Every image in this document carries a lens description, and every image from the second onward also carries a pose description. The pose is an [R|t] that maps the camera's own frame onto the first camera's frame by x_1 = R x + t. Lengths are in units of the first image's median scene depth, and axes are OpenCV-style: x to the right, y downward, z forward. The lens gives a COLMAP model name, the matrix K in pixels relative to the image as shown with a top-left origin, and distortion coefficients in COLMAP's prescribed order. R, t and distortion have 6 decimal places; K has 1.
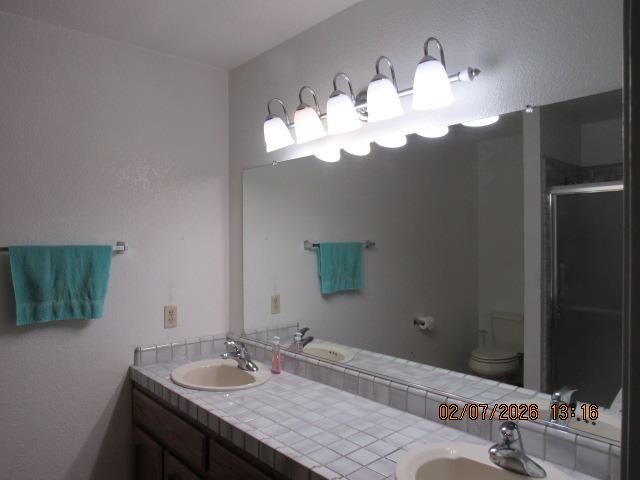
lens RADIAL K [[457.3, 0, 315.6], [0, 457.3, 243.1], [0, 0, 1]] dist [-0.028006, 0.007679]
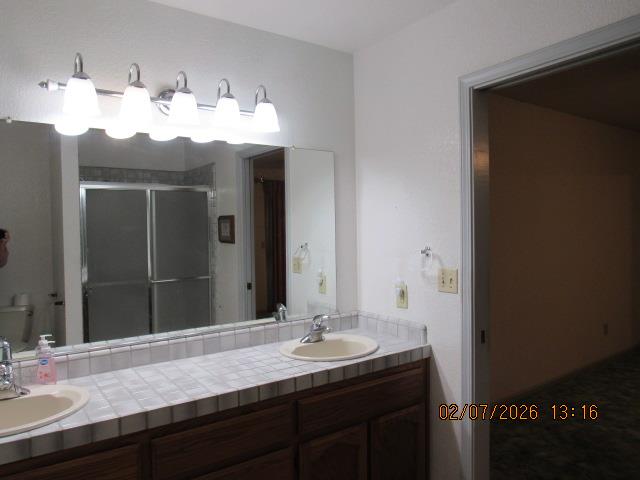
lens RADIAL K [[457.3, 0, 314.5], [0, 457.3, 237.0], [0, 0, 1]] dist [-0.028006, 0.007679]
pose [[0.120005, -0.016030, 0.992644, -0.421737], [0.023773, 0.999629, 0.013269, 0.011423], [-0.992489, 0.022006, 0.120341, 0.223567]]
